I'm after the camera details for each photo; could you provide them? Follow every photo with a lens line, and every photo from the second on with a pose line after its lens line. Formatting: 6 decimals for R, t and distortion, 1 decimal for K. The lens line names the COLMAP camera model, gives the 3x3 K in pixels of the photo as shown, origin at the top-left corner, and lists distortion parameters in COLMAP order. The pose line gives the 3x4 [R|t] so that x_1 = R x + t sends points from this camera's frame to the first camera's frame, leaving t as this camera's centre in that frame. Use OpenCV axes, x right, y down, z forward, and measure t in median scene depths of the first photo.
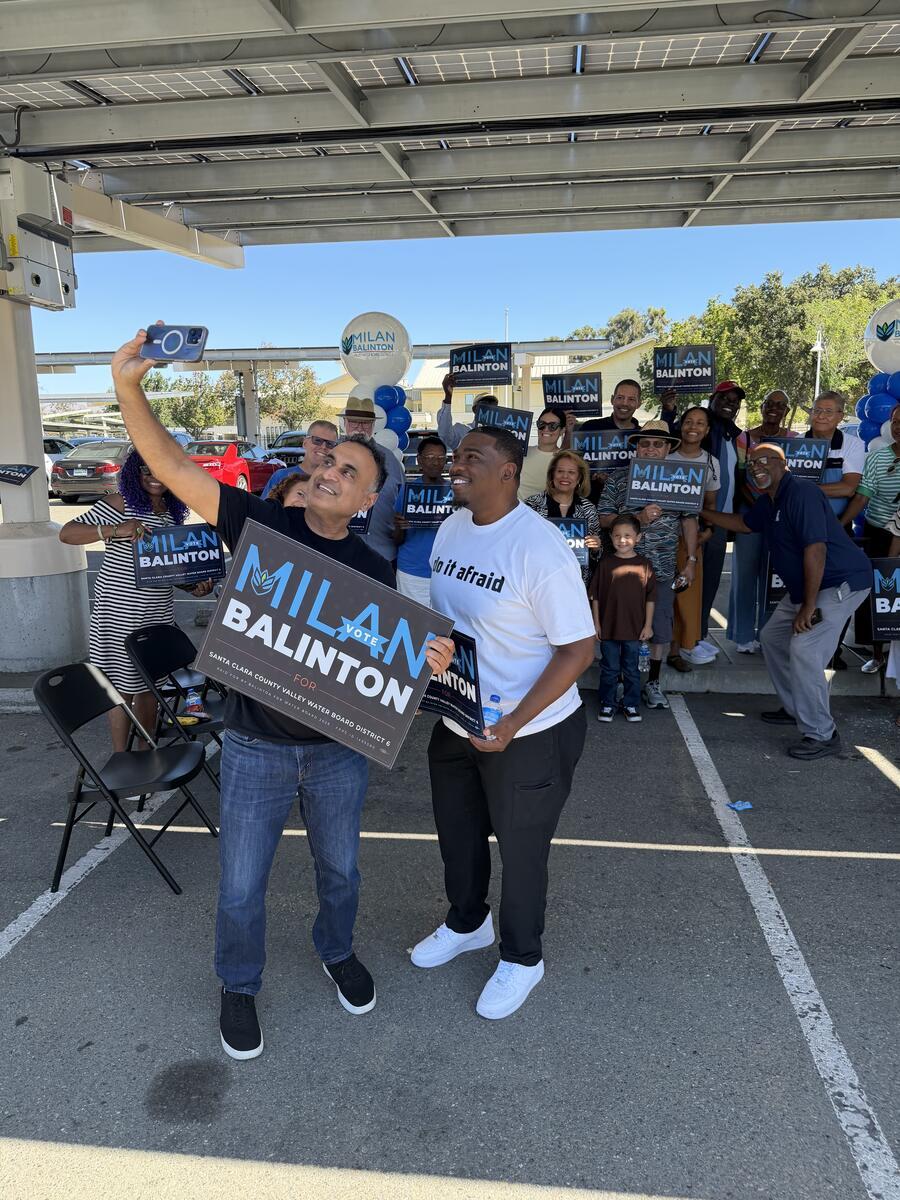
lens RADIAL K [[858.8, 0, 450.0], [0, 858.8, 600.0], [0, 0, 1]] dist [0.107995, -0.138766]
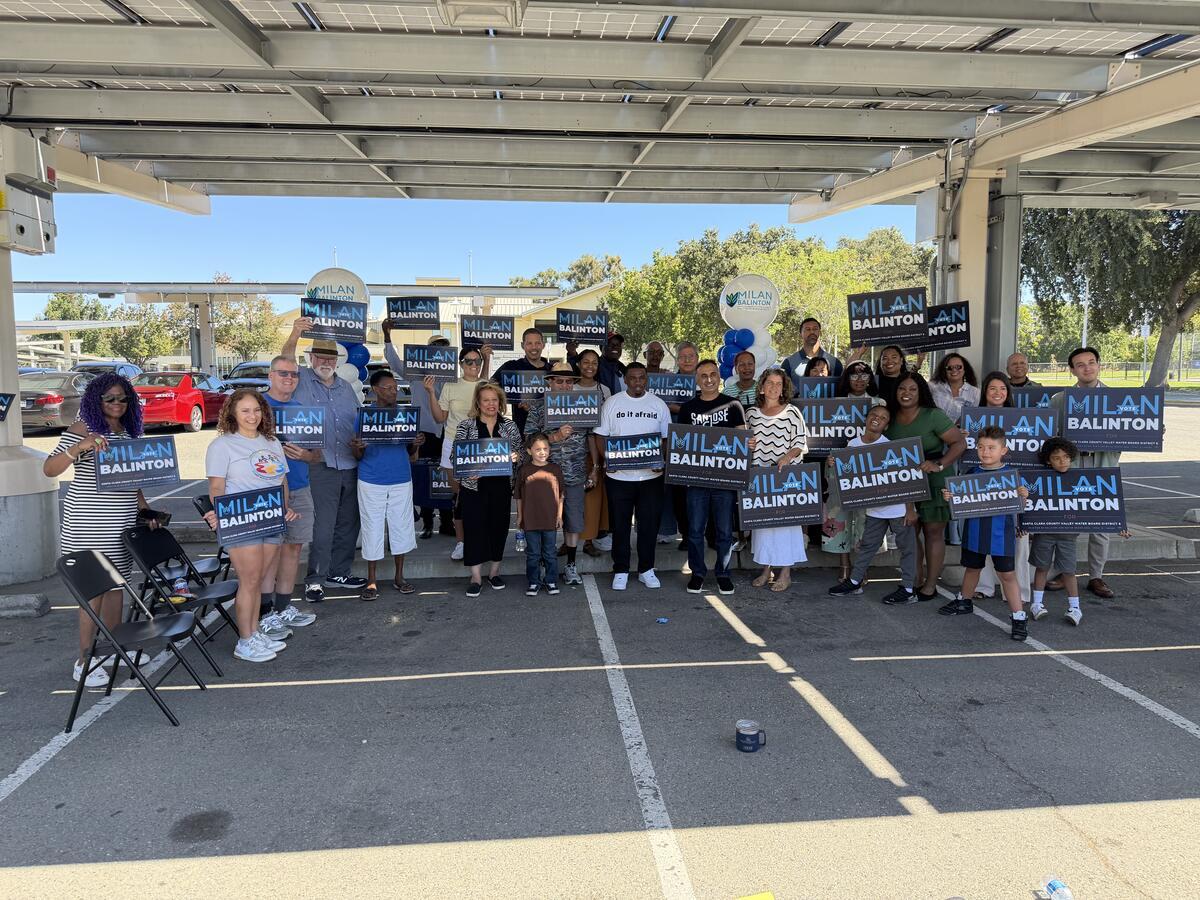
lens RADIAL K [[840.3, 0, 600.0], [0, 840.3, 450.0], [0, 0, 1]] dist [0.041237, -0.052658]
pose [[0.977032, -0.010882, 0.212815, 0.020714], [0.030465, 0.995569, -0.088960, 0.040975], [-0.210904, 0.093400, 0.973034, -0.228519]]
